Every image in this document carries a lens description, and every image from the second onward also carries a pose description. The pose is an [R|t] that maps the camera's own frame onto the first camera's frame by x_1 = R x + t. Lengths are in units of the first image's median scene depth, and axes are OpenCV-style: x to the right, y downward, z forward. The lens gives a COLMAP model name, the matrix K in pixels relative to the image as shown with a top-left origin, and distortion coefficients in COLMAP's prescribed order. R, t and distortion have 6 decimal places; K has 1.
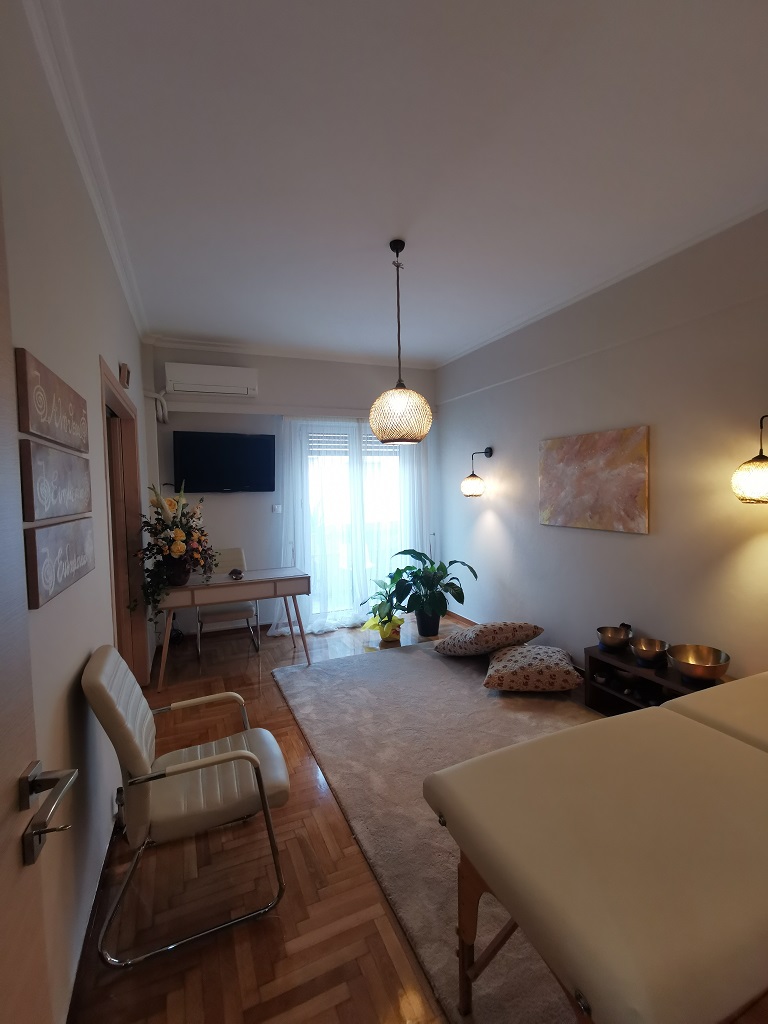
lens RADIAL K [[472.7, 0, 381.5], [0, 472.7, 509.1], [0, 0, 1]] dist [-0.000650, -0.000016]
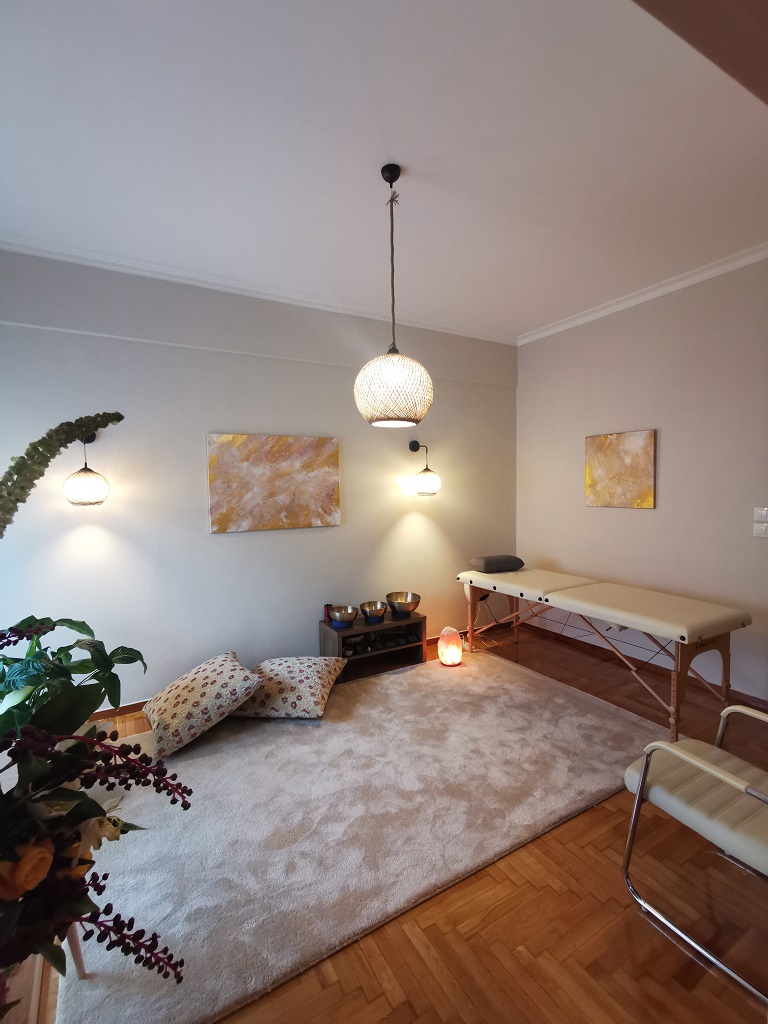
lens RADIAL K [[472.7, 0, 382.0], [0, 472.7, 513.1], [0, 0, 1]] dist [-0.000650, -0.000016]
pose [[-0.092164, -0.030912, 0.995264, -0.618626], [0.065957, 0.997133, 0.037078, -0.016076], [-0.993557, 0.069062, -0.089861, 0.900044]]
